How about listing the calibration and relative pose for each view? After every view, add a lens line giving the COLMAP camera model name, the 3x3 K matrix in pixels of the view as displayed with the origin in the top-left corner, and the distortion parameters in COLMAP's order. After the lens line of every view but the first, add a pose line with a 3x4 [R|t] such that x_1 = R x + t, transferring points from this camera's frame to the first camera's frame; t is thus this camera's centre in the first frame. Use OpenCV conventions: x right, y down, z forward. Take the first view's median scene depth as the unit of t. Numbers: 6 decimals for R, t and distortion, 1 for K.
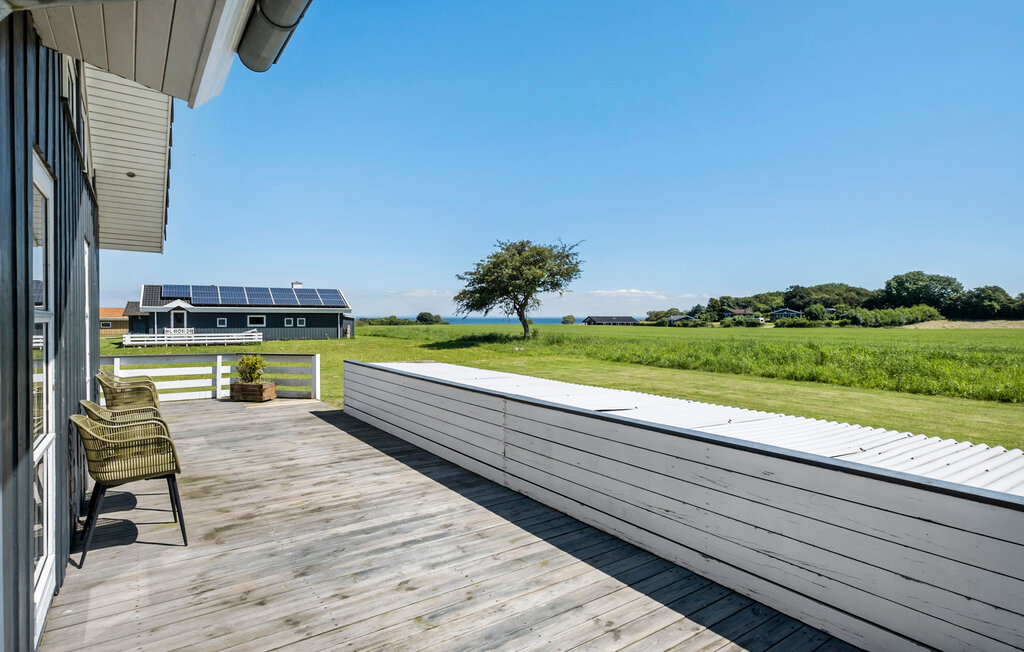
lens RADIAL K [[546.9, 0, 515.1], [0, 546.9, 324.1], [0, 0, 1]] dist [-0.002480, -0.000039]
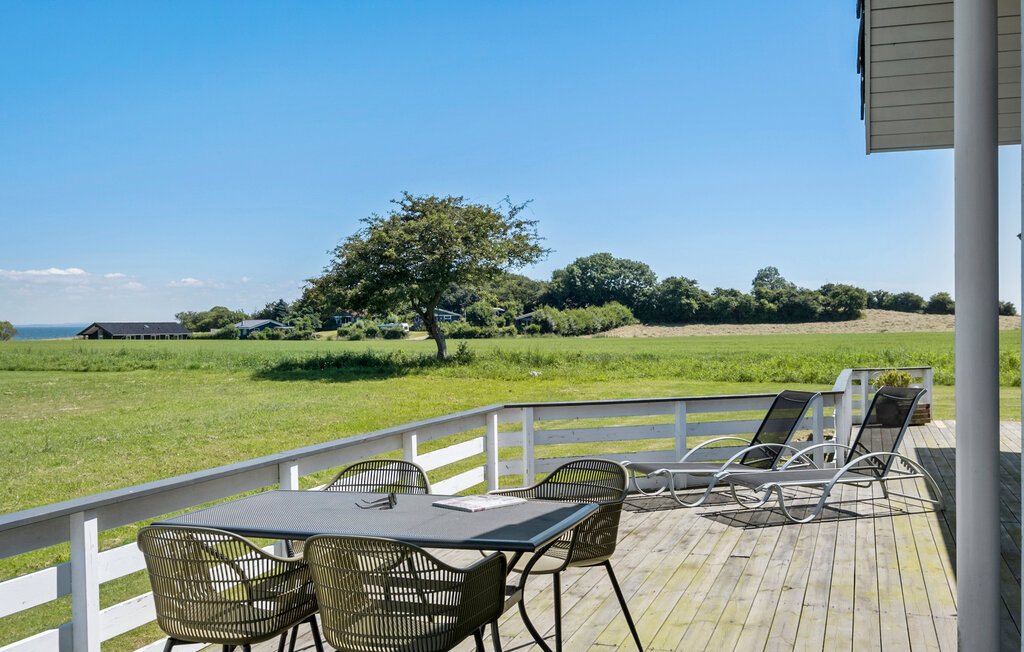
lens RADIAL K [[1043.8, 0, 511.0], [0, 1043.8, 326.3], [0, 0, 1]] dist [-0.151246, 0.000000]
pose [[0.816667, -0.008431, 0.577047, -0.113158], [0.013766, 0.999893, -0.004873, -0.001044], [-0.576944, 0.011923, 0.816696, 0.007386]]
